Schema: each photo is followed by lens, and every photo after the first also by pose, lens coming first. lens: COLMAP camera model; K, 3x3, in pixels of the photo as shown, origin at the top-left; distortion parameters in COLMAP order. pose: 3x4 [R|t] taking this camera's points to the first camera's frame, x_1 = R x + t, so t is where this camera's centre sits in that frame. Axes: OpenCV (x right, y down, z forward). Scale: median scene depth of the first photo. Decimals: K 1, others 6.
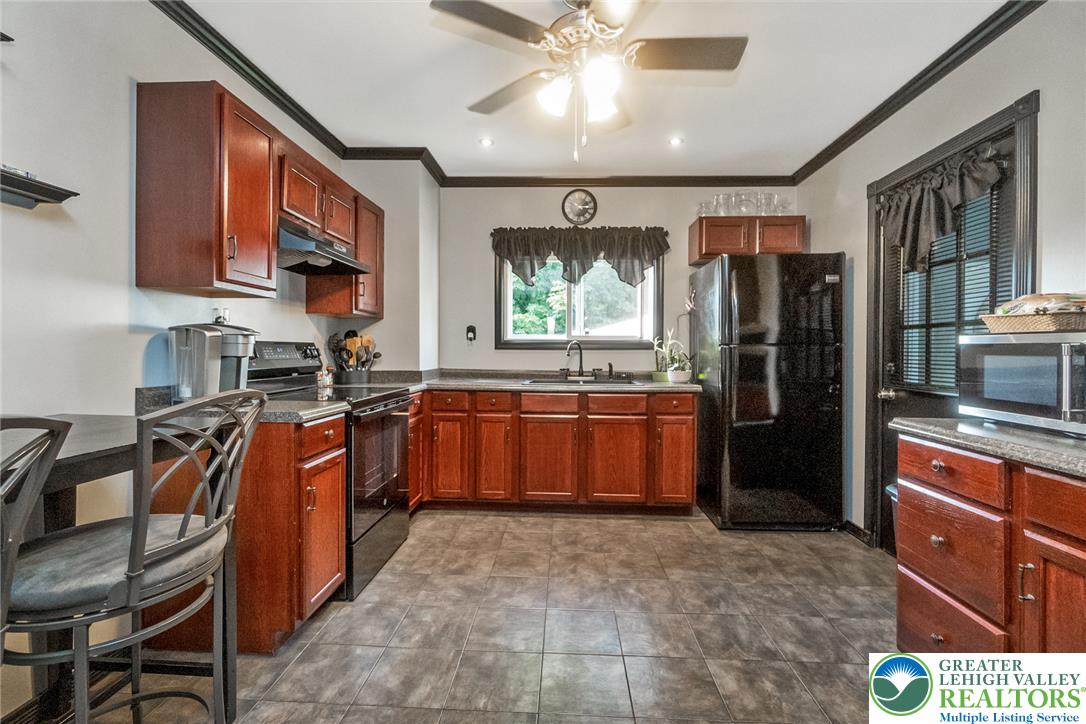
lens RADIAL K [[471.8, 0, 543.0], [0, 471.8, 362.0], [0, 0, 1]] dist [-0.001714, -0.000292]
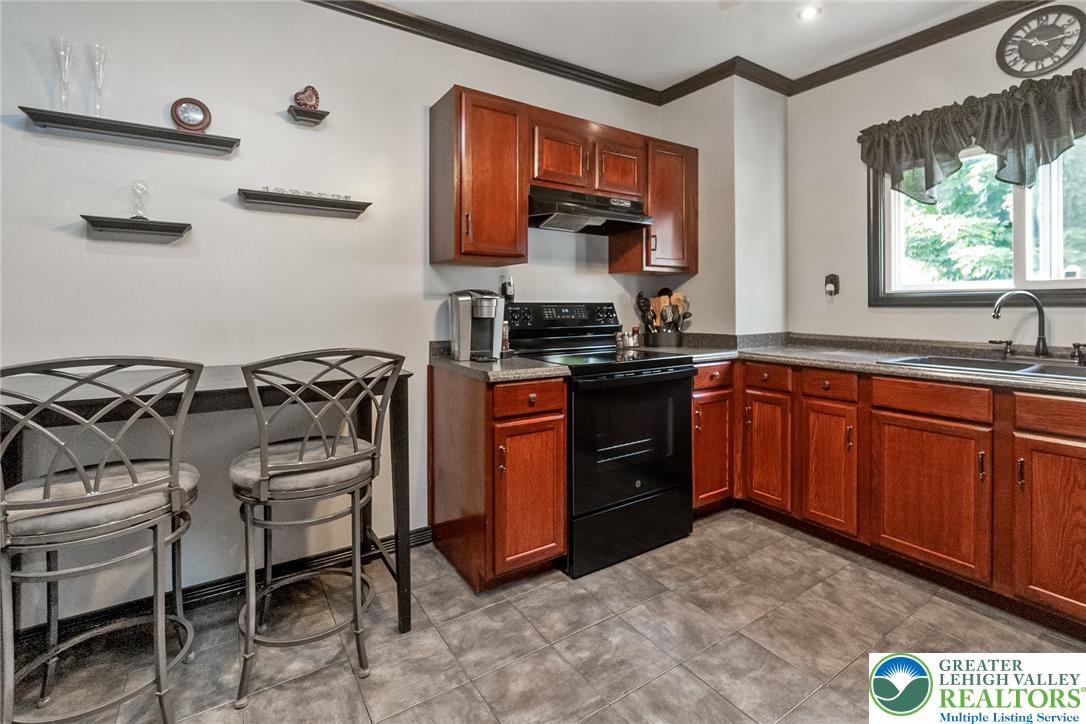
lens RADIAL K [[489.7, 0, 535.5], [0, 489.7, 314.3], [0, 0, 1]] dist [-0.001662, 0.000022]
pose [[0.584905, 0.004351, -0.811090, 0.223982], [-0.011832, 0.999925, -0.003169, -0.010227], [0.811015, 0.011451, 0.584913, 0.239740]]
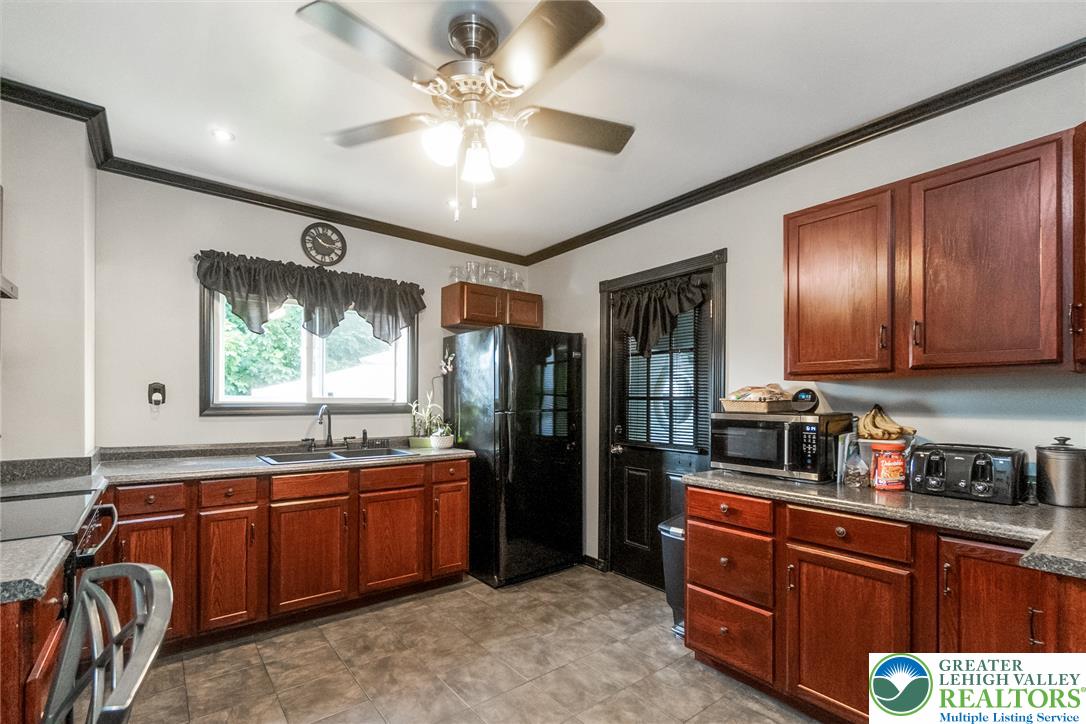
lens RADIAL K [[487.5, 0, 541.5], [0, 487.5, 409.6], [0, 0, 1]] dist [-0.001330, -0.000139]
pose [[0.752617, -0.013247, 0.658325, -0.236017], [0.013931, 0.999894, 0.004194, -0.039492], [-0.658311, 0.006015, 0.752722, 0.114914]]
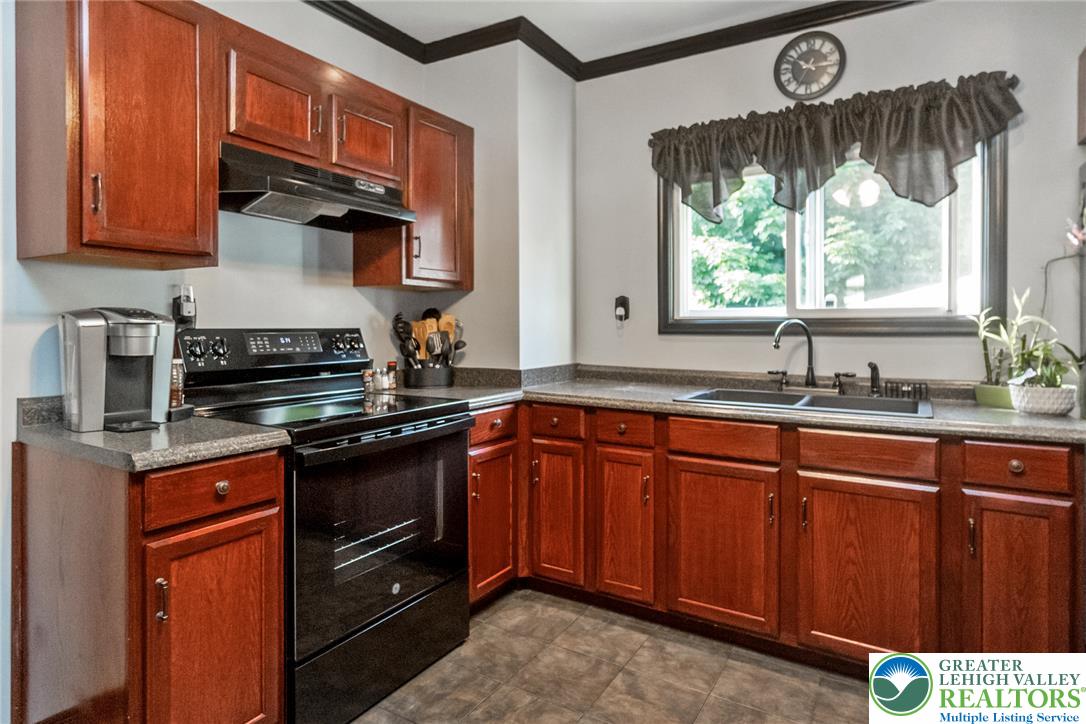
lens RADIAL K [[603.8, 0, 543.8], [0, 603.8, 335.0], [0, 0, 1]] dist [0.001173, 0.001093]
pose [[0.878984, 0.002555, -0.476844, 0.161119], [-0.007491, 0.999936, -0.008450, -0.022303], [0.476792, 0.011000, 0.878947, 0.306758]]
